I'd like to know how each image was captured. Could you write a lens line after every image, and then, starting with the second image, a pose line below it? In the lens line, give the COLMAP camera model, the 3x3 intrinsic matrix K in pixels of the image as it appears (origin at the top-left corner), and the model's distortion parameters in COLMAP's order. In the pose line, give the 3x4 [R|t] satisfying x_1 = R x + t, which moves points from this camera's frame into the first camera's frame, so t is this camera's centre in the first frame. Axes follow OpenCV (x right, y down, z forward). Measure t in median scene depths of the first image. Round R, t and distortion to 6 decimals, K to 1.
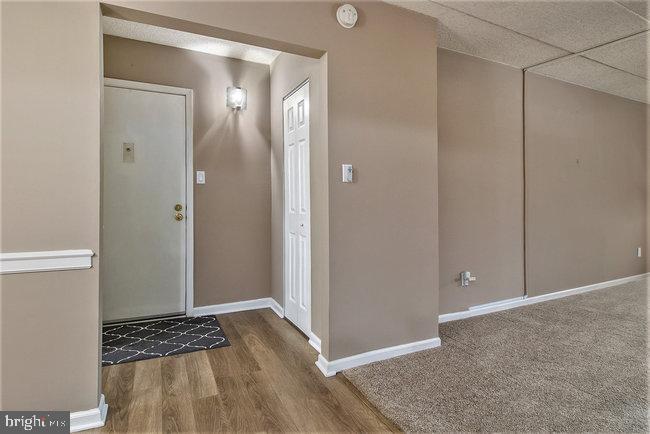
lens RADIAL K [[341.1, 0, 324.5], [0, 341.1, 204.3], [0, 0, 1]] dist [-0.004007, -0.000832]
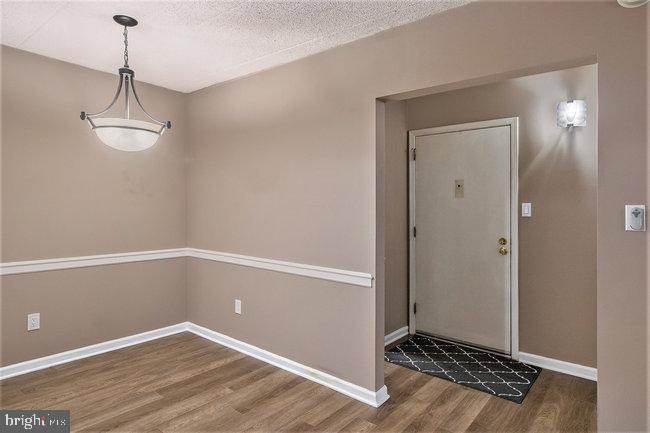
lens RADIAL K [[382.7, 0, 323.8], [0, 382.7, 202.2], [0, 0, 1]] dist [0.001248, 0.000797]
pose [[0.416575, -0.015365, -0.908972, 0.351341], [-0.021568, 0.999409, -0.026778, -0.061361], [0.908846, 0.030760, 0.415997, 0.080151]]
